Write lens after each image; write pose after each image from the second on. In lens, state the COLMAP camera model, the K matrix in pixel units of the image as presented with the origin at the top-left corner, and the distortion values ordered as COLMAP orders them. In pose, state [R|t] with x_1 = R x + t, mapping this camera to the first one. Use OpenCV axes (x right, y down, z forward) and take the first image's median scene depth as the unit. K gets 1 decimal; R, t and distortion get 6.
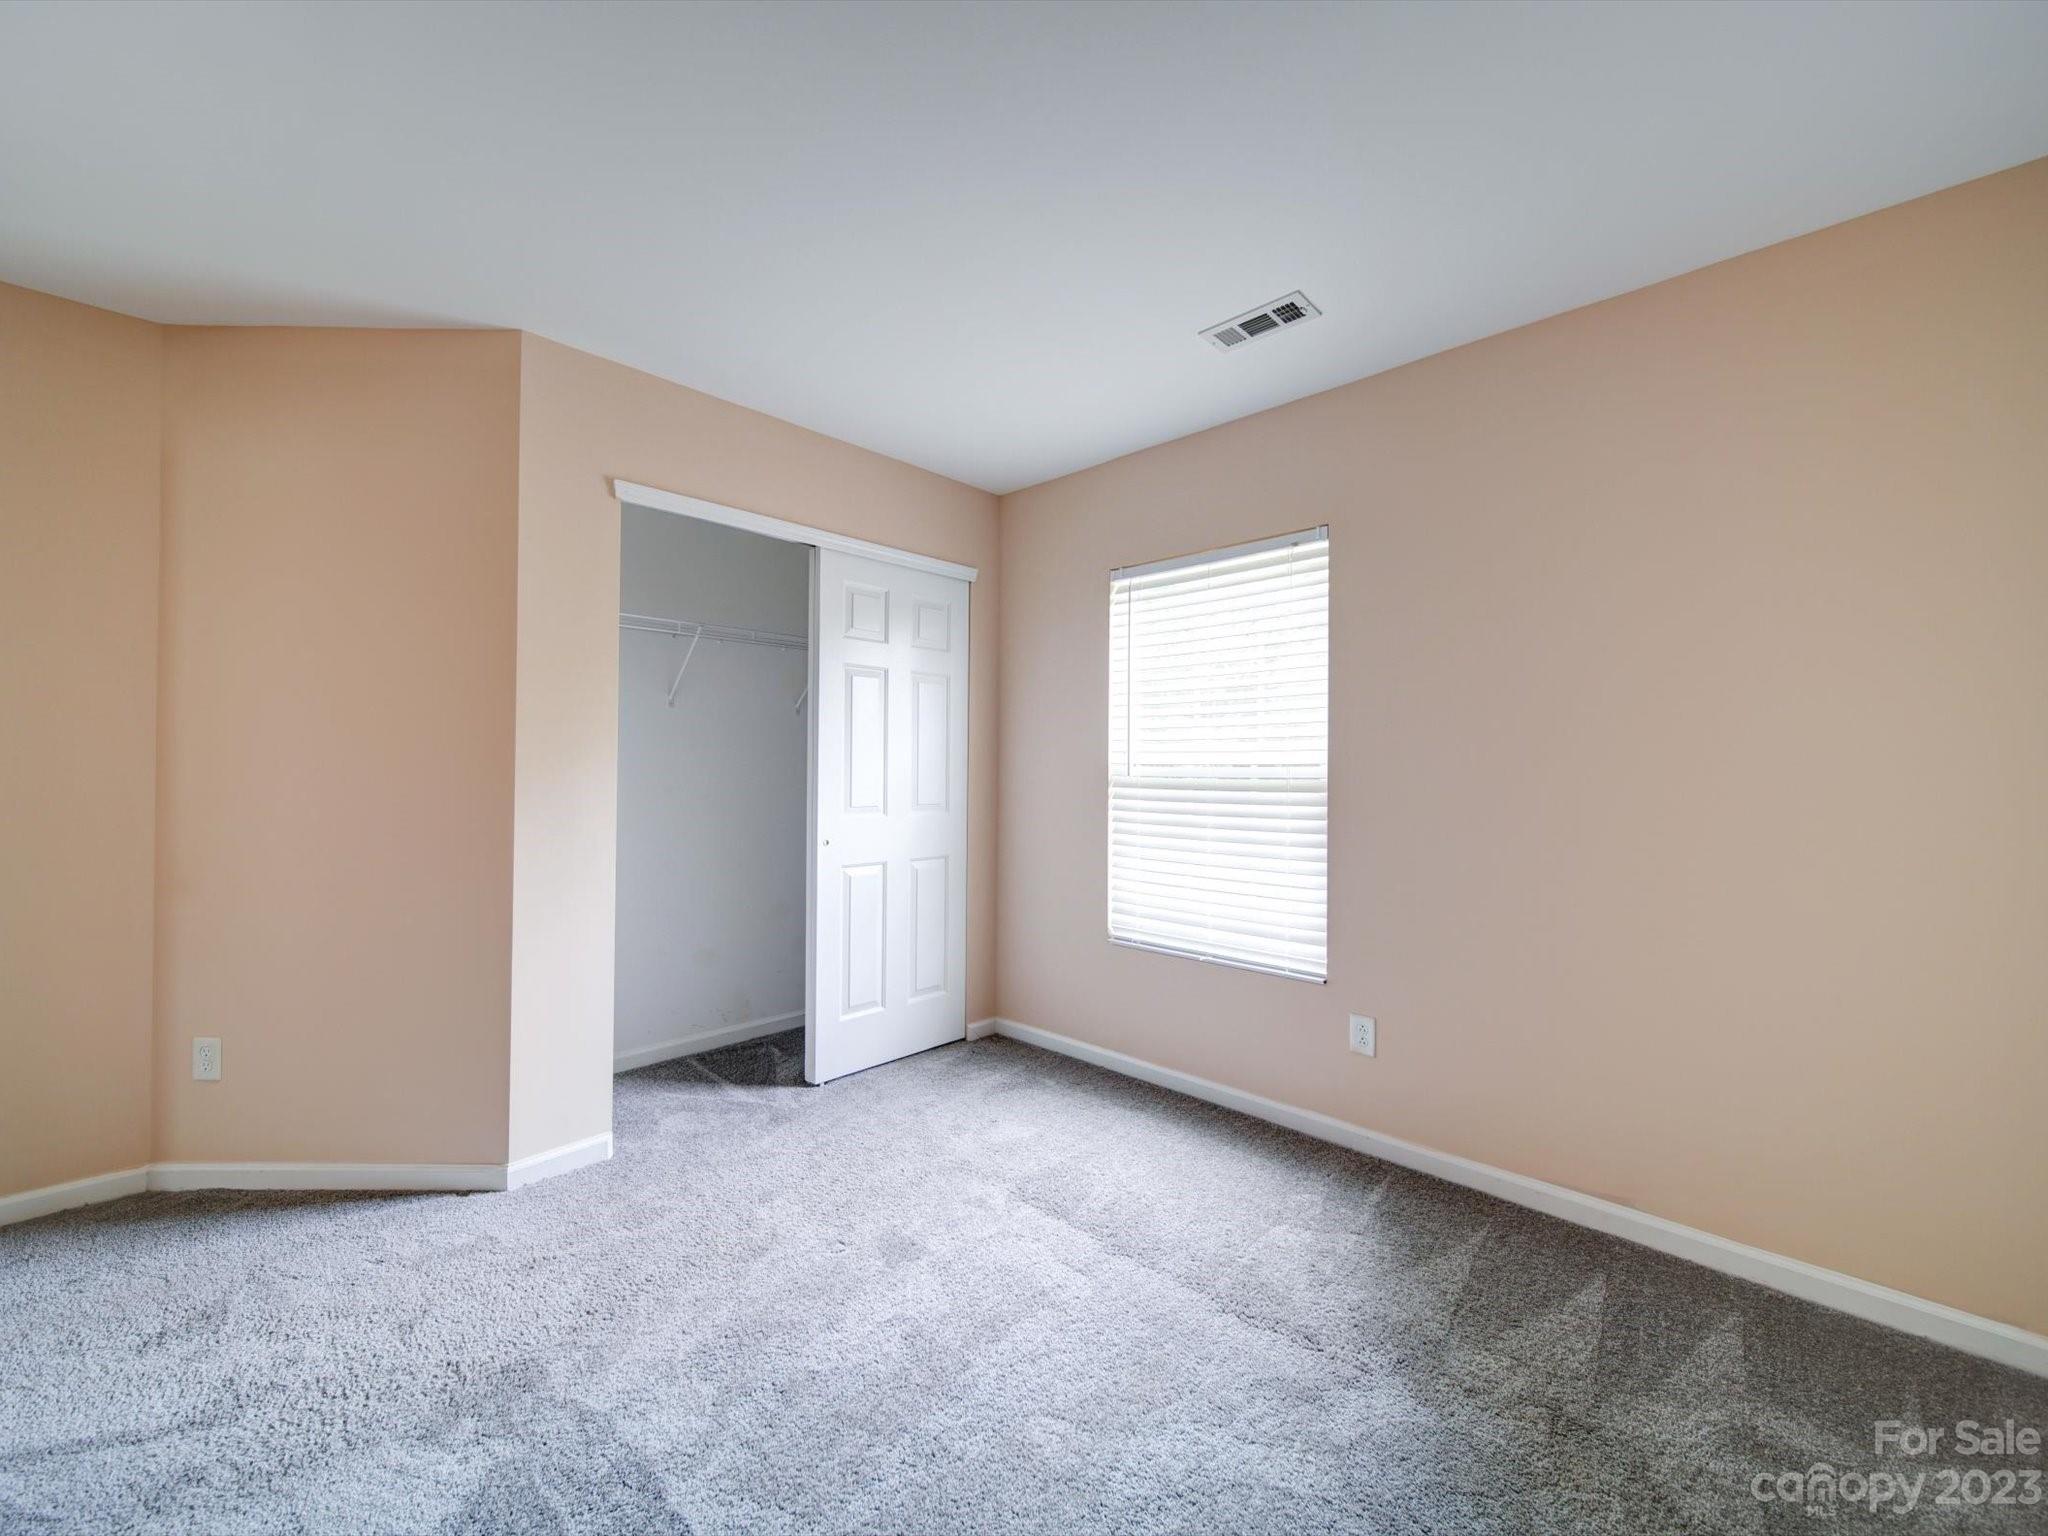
lens RADIAL K [[830.2, 0, 1017.0], [0, 830.2, 769.7], [0, 0, 1]] dist [0.001484, -0.000290]
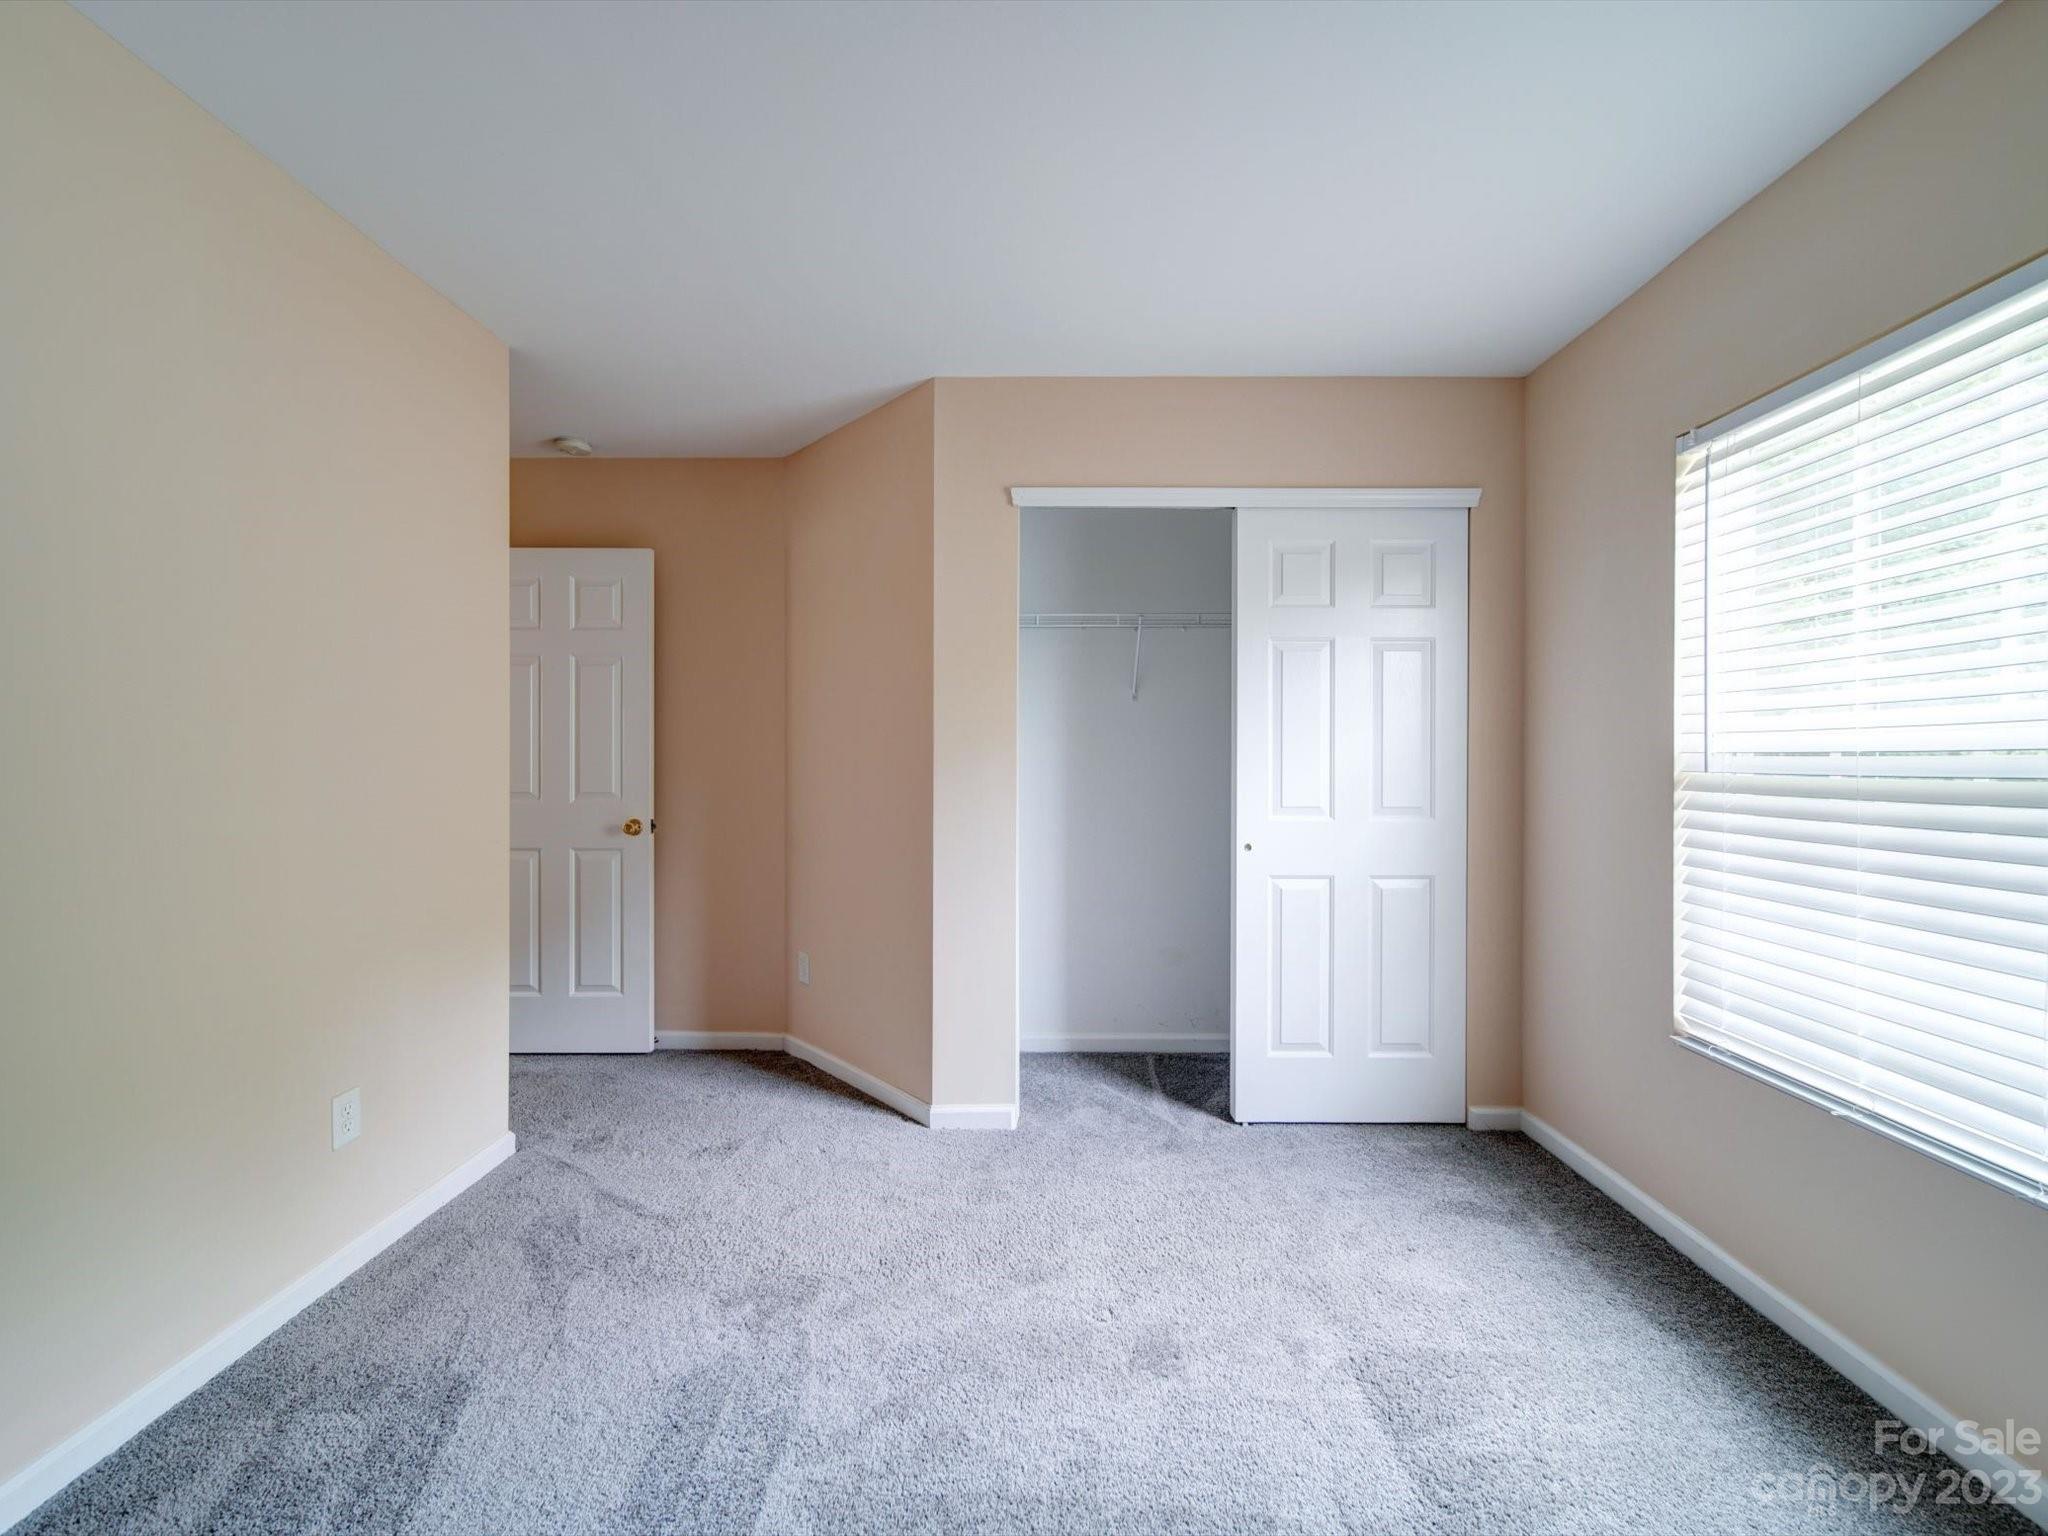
lens RADIAL K [[830.2, 0, 1018.6], [0, 830.2, 766.1], [0, 0, 1]] dist [0.001484, -0.000290]
pose [[0.684681, 0.000327, -0.728843, 0.244427], [0.000785, 0.999999, 0.001186, 0.002084], [0.728842, -0.001384, 0.684680, 0.237914]]
